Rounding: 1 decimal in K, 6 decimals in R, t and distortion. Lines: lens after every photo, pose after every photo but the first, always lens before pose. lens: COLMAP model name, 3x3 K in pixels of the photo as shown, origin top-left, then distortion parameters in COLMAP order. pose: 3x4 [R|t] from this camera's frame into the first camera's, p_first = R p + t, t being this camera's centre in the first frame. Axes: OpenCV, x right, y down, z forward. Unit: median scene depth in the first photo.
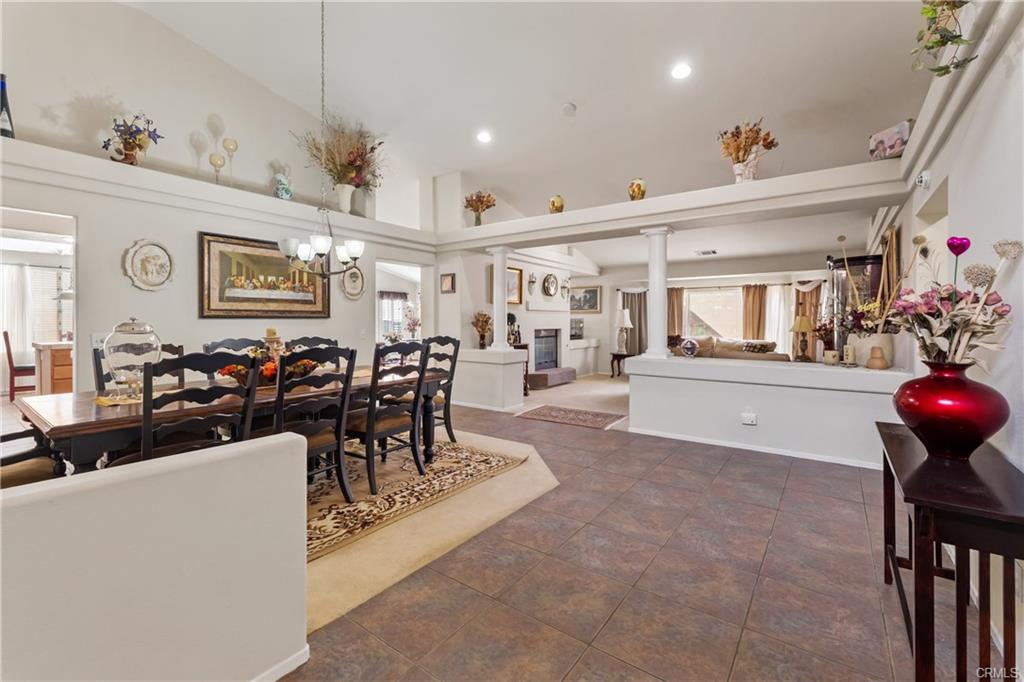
lens RADIAL K [[440.2, 0, 508.5], [0, 440.2, 331.3], [0, 0, 1]] dist [-0.000490, -0.000175]
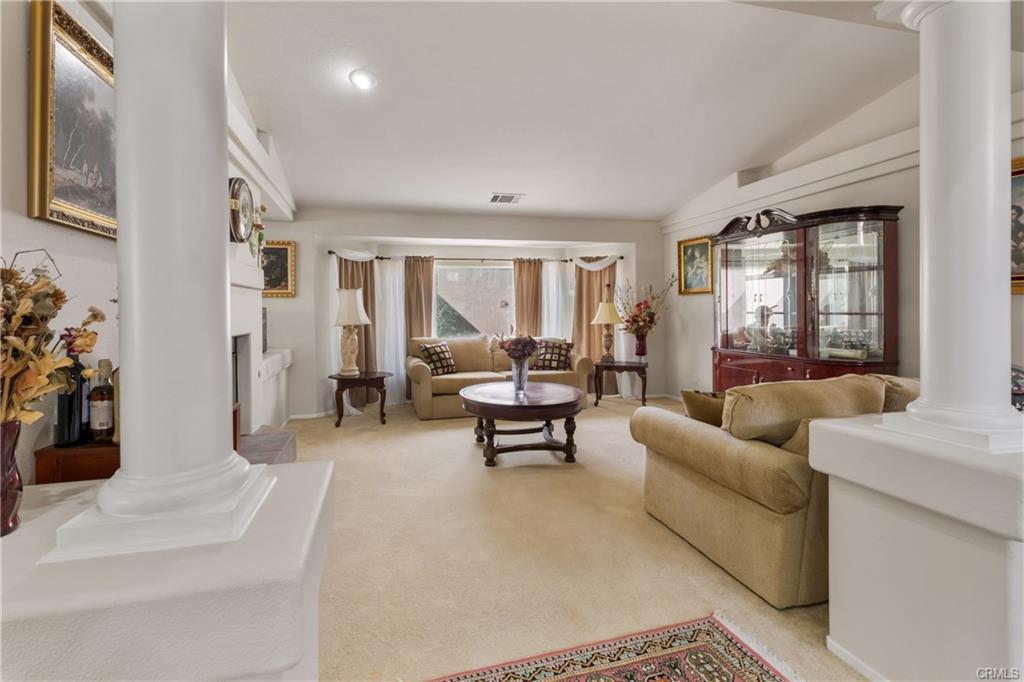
lens RADIAL K [[449.1, 0, 480.9], [0, 449.1, 311.7], [0, 0, 1]] dist [-0.000658, -0.000201]
pose [[0.650301, -0.009313, 0.759619, -0.093391], [0.028264, 0.999529, -0.011943, -0.028049], [-0.759151, 0.029237, 0.650258, 1.204373]]
